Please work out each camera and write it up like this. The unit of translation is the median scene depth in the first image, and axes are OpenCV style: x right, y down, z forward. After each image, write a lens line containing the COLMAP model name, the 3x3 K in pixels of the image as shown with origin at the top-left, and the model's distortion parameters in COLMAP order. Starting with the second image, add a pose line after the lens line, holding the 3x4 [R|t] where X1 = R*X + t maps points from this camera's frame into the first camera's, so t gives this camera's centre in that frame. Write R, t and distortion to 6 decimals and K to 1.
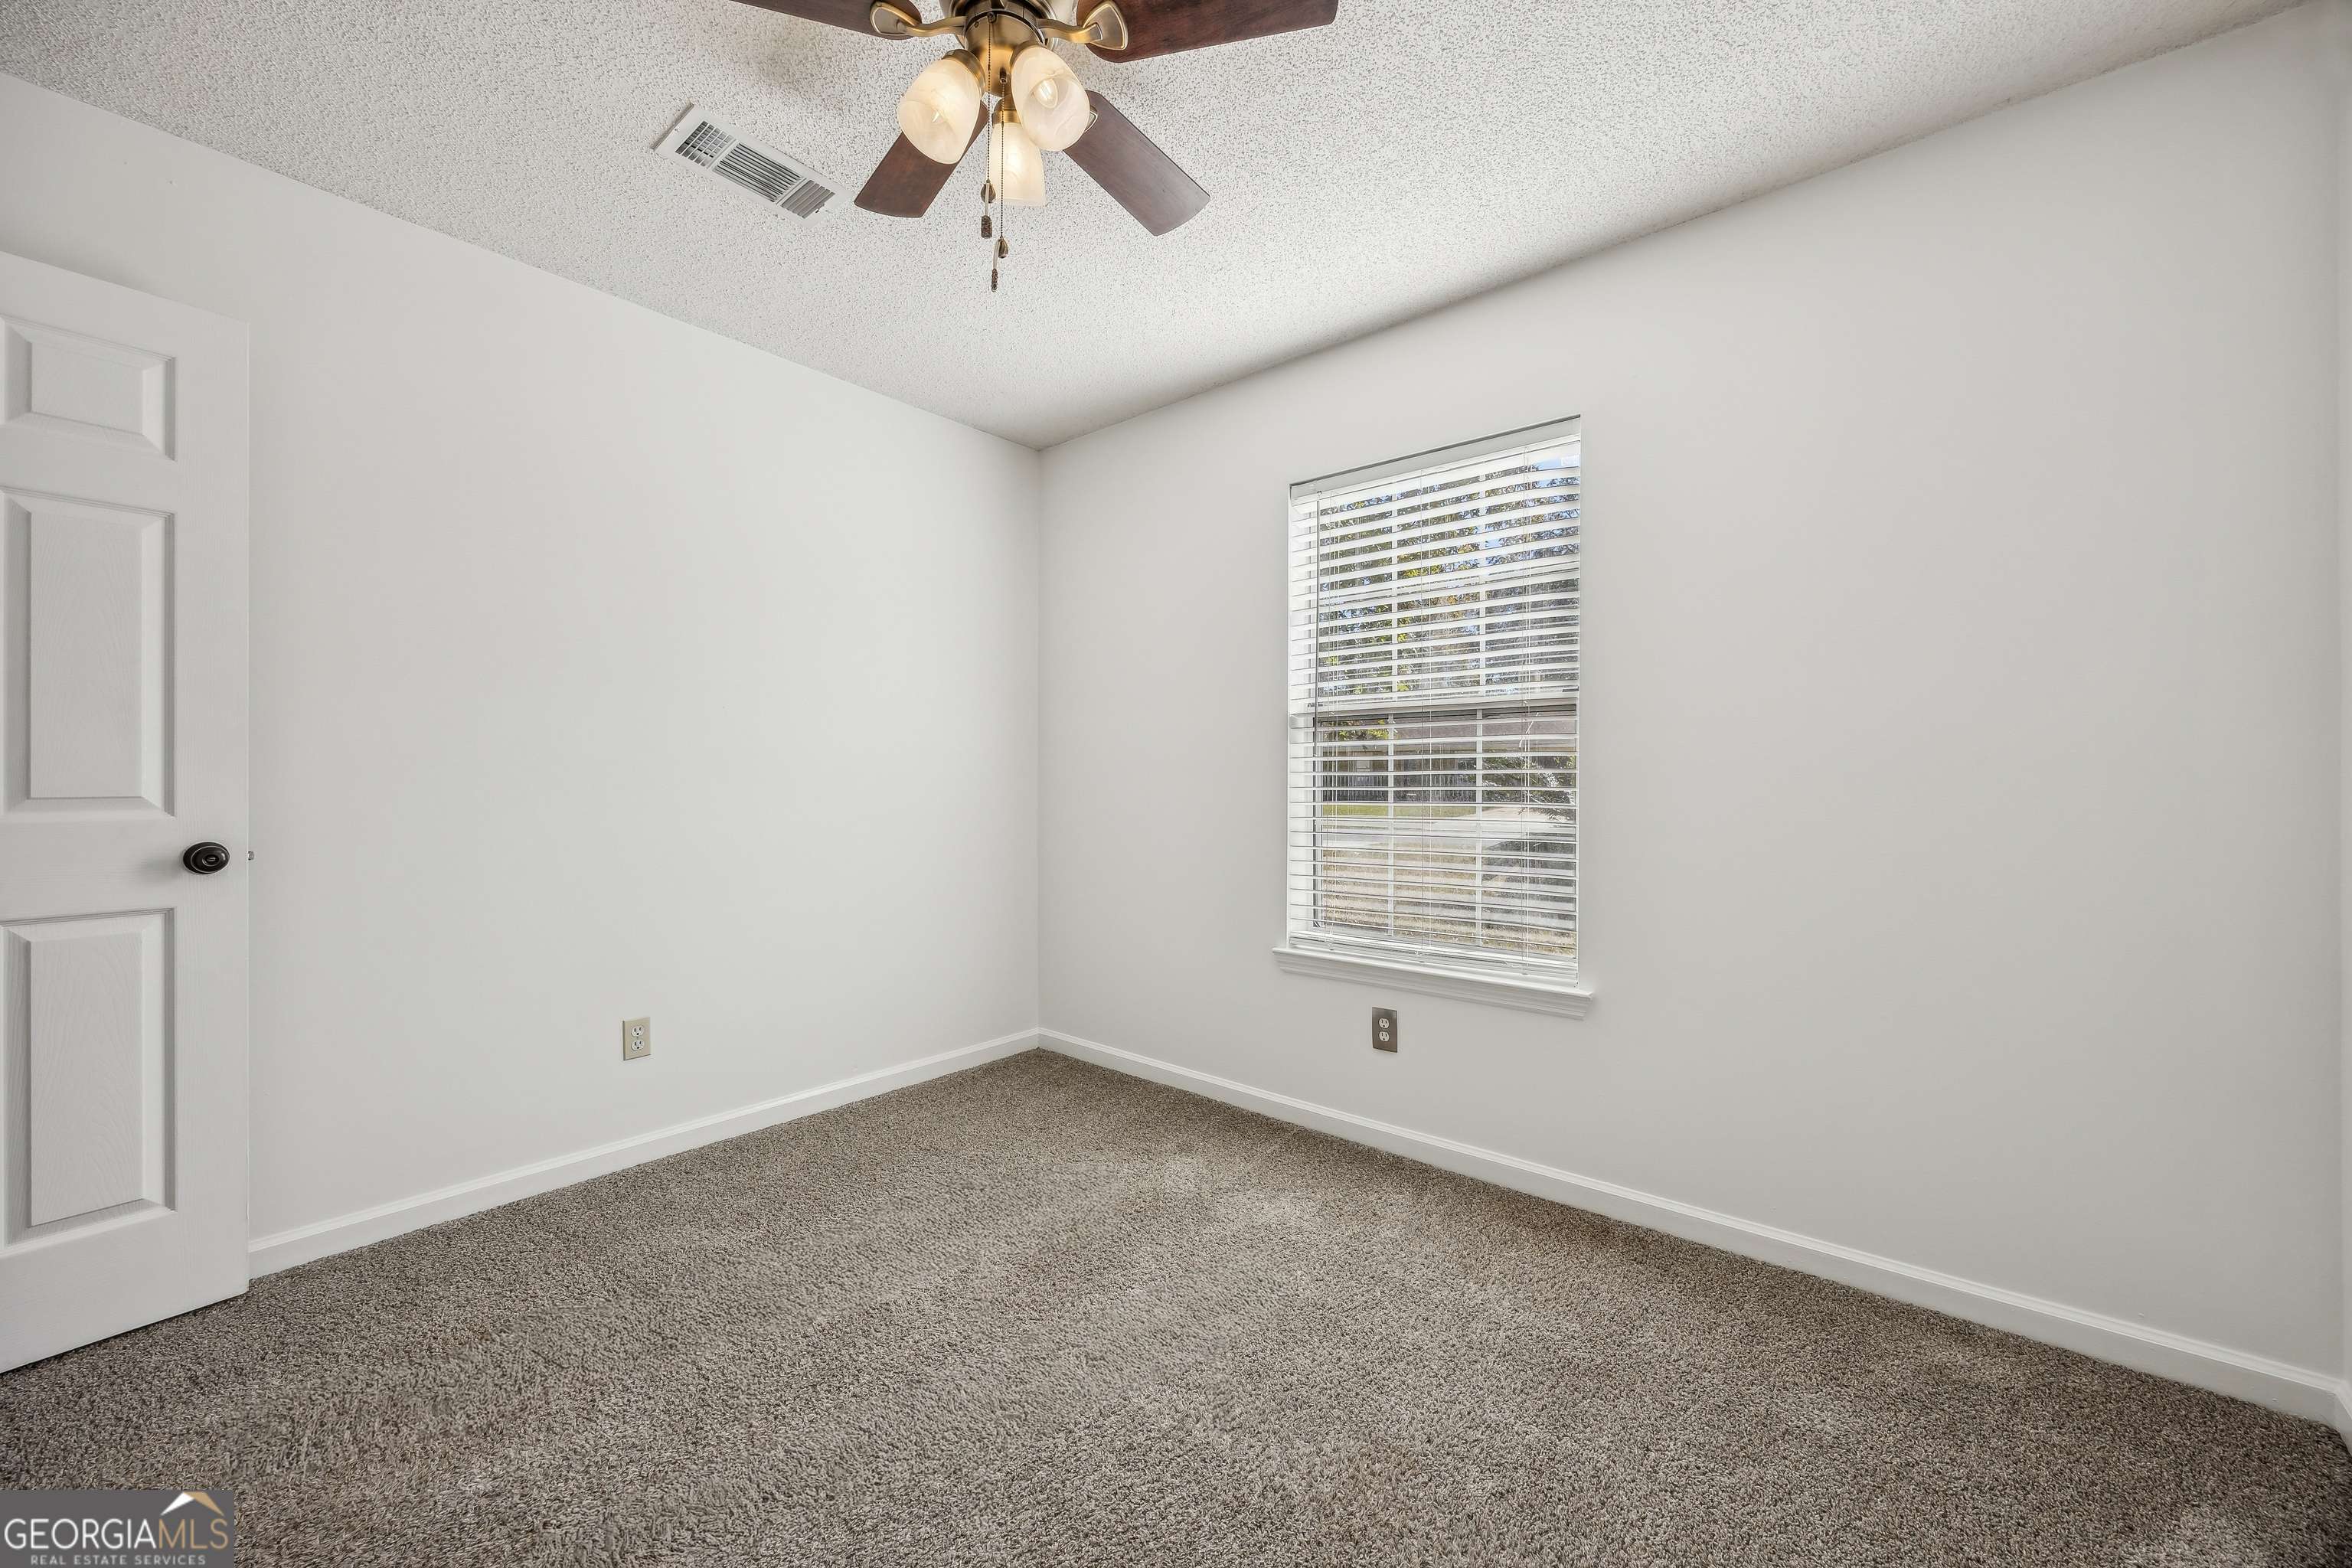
lens RADIAL K [[919.7, 0, 1173.9], [0, 919.7, 781.8], [0, 0, 1]] dist [-0.001120, 0.001165]
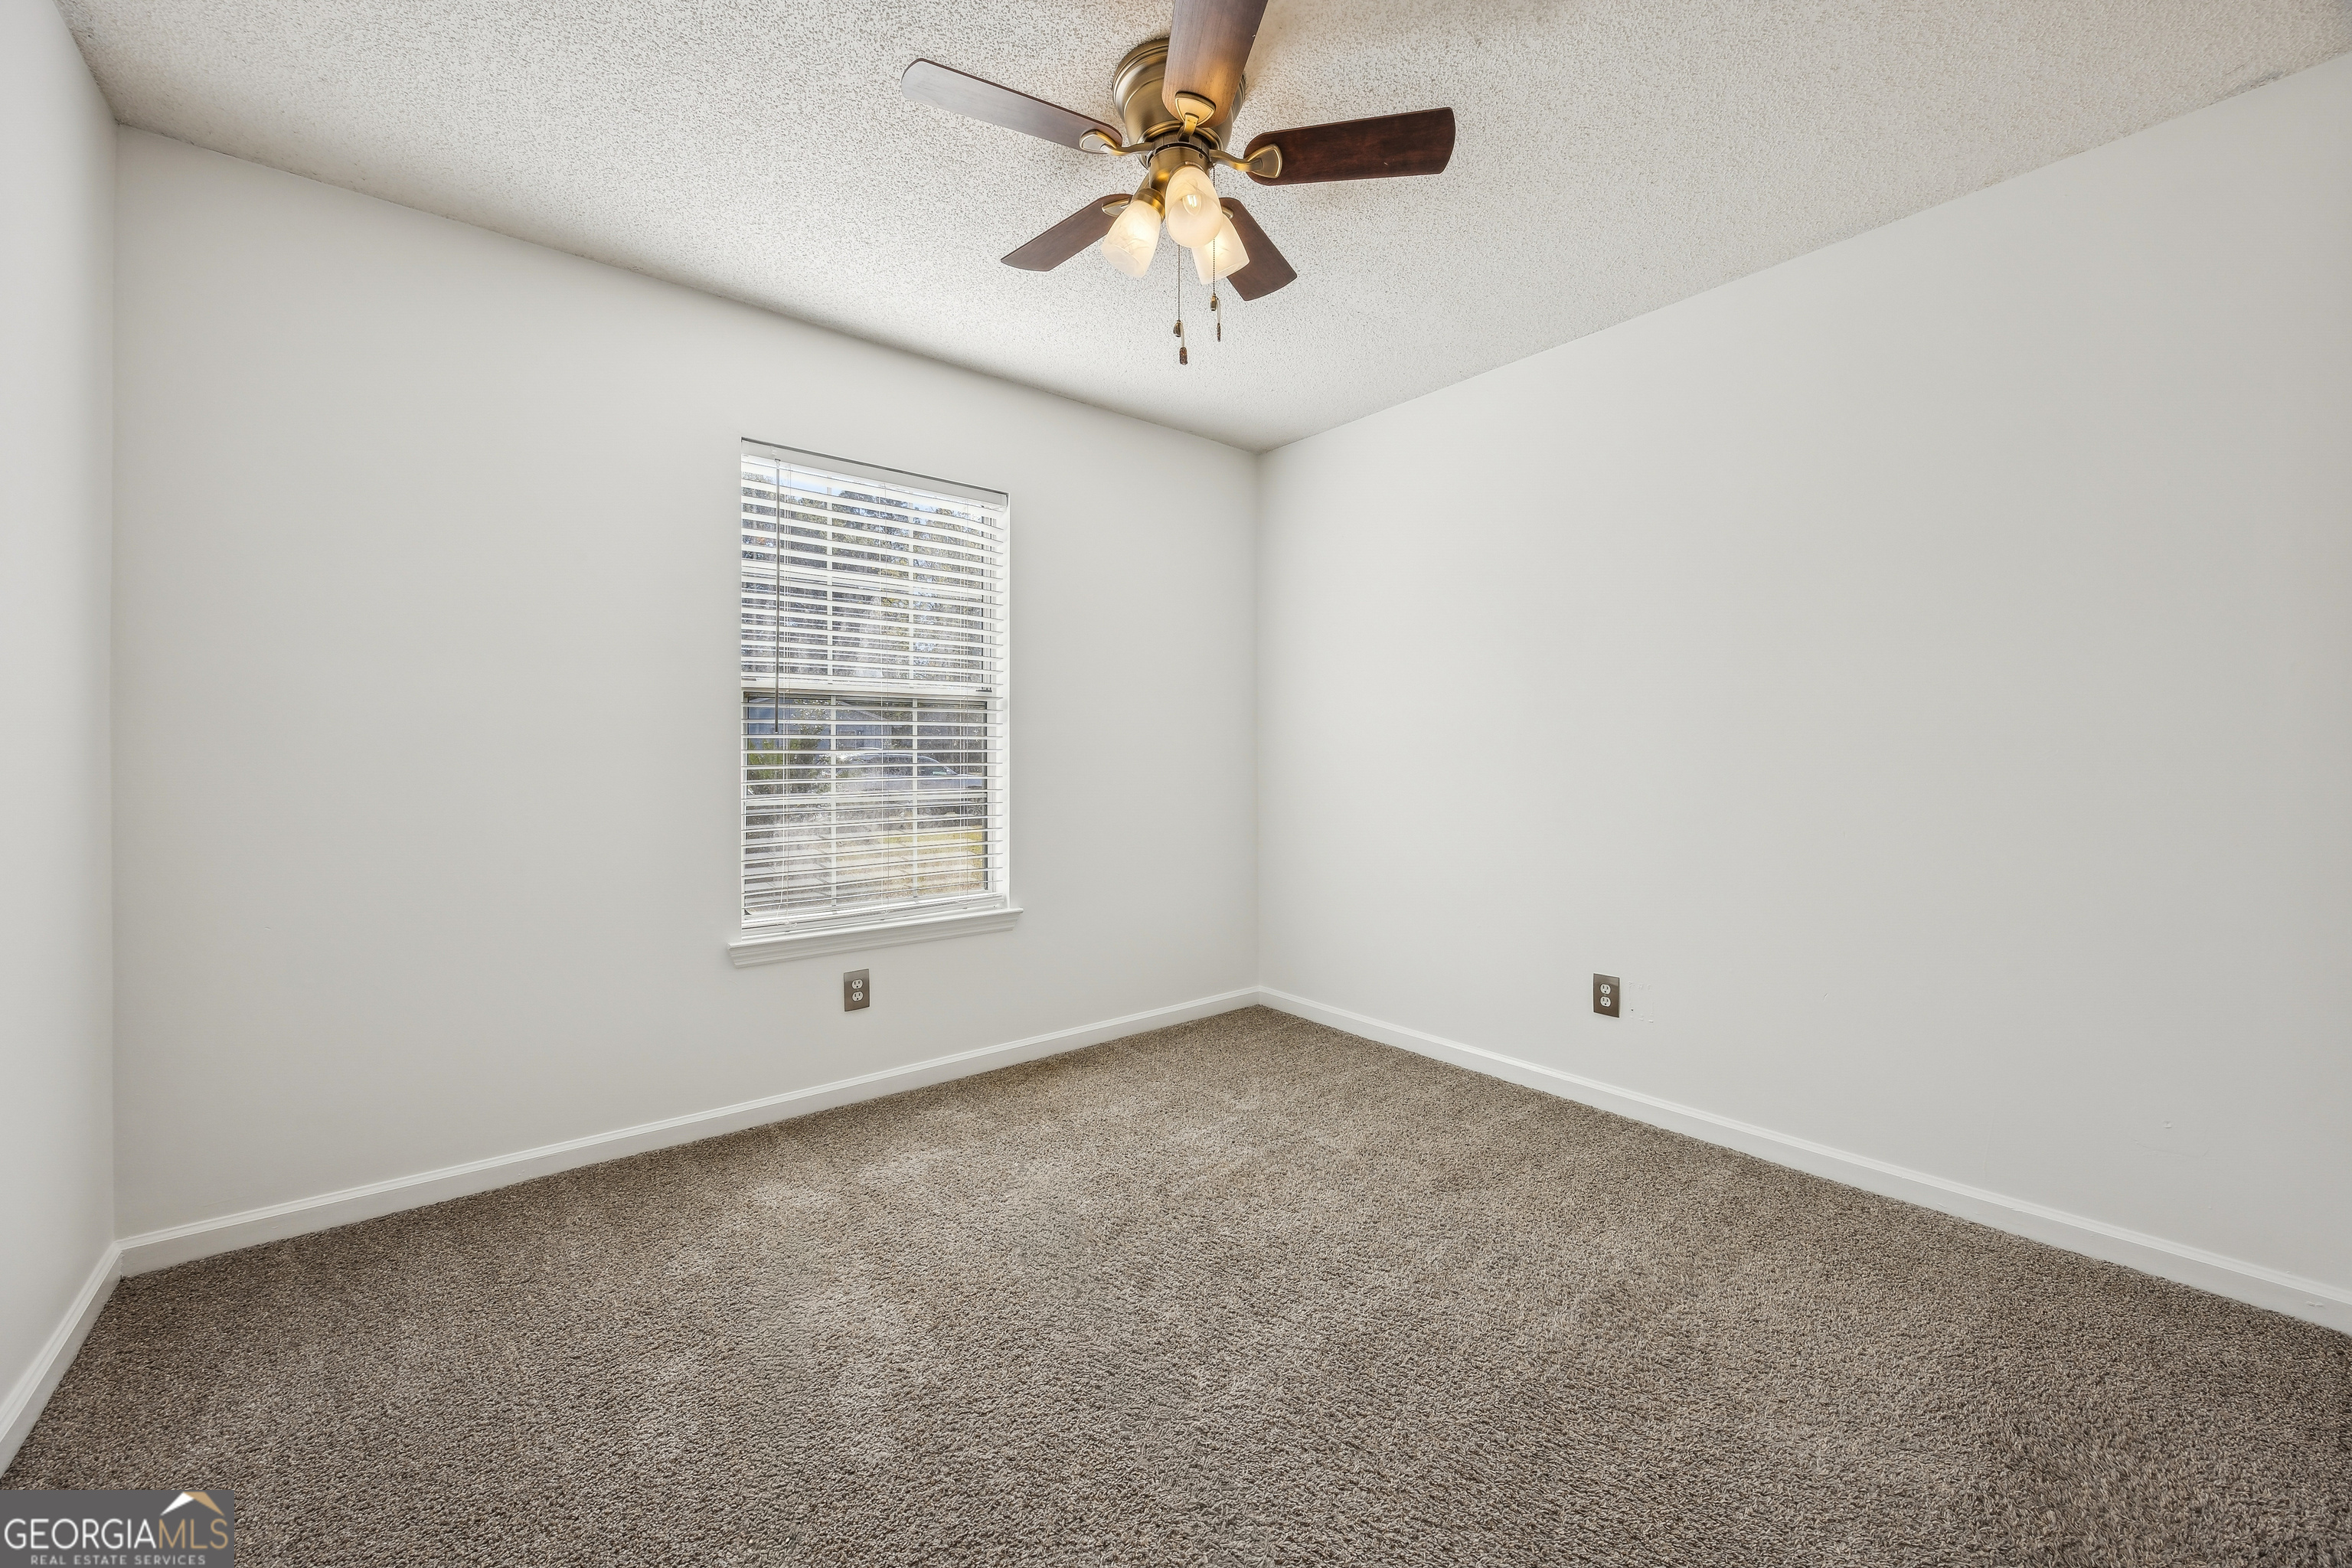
lens RADIAL K [[919.7, 0, 1173.8], [0, 919.7, 774.8], [0, 0, 1]] dist [-0.001120, 0.001165]
pose [[0.169560, -0.012065, 0.985446, -0.781522], [0.016126, 0.999825, 0.009466, 0.013907], [-0.985388, 0.014286, 0.169725, 0.459382]]
